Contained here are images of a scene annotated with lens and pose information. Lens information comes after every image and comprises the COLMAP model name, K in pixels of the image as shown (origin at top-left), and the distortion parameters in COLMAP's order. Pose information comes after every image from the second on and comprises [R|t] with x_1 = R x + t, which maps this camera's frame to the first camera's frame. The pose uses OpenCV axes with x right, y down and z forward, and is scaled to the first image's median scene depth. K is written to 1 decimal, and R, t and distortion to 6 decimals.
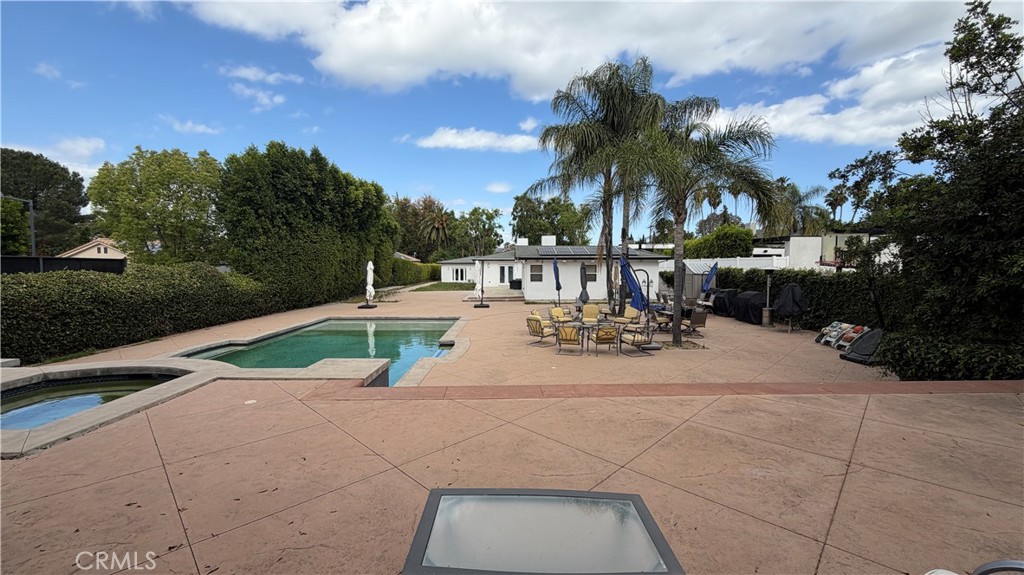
lens RADIAL K [[409.0, 0, 510.9], [0, 409.0, 289.3], [0, 0, 1]] dist [0.000476, 0.000065]
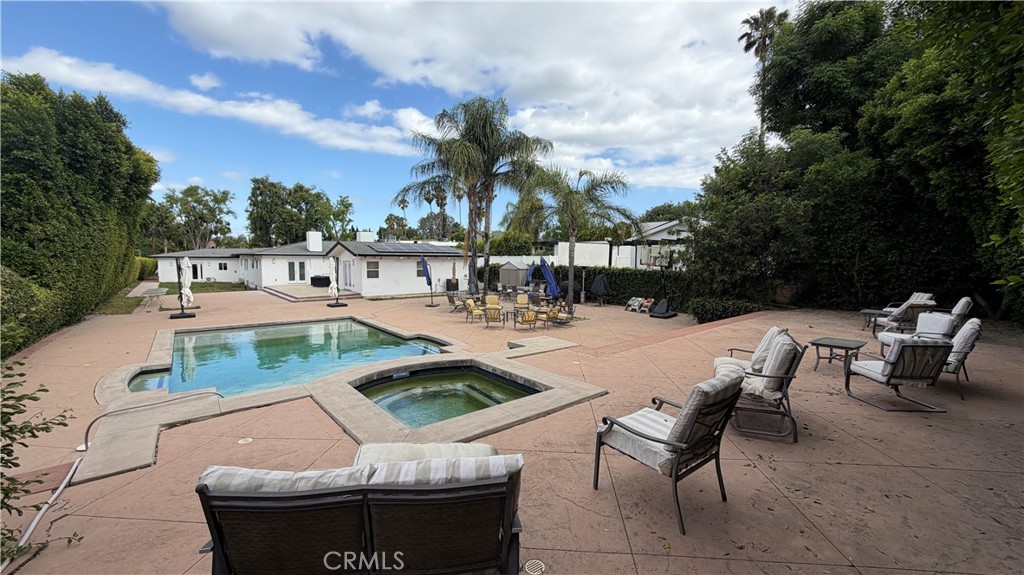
lens RADIAL K [[409.0, 0, 511.3], [0, 409.0, 285.6], [0, 0, 1]] dist [0.000476, 0.000065]
pose [[0.767822, -0.037279, 0.639577, -0.367938], [0.032273, 0.999289, 0.019502, -0.010313], [-0.639849, 0.005667, 0.768479, 0.009023]]
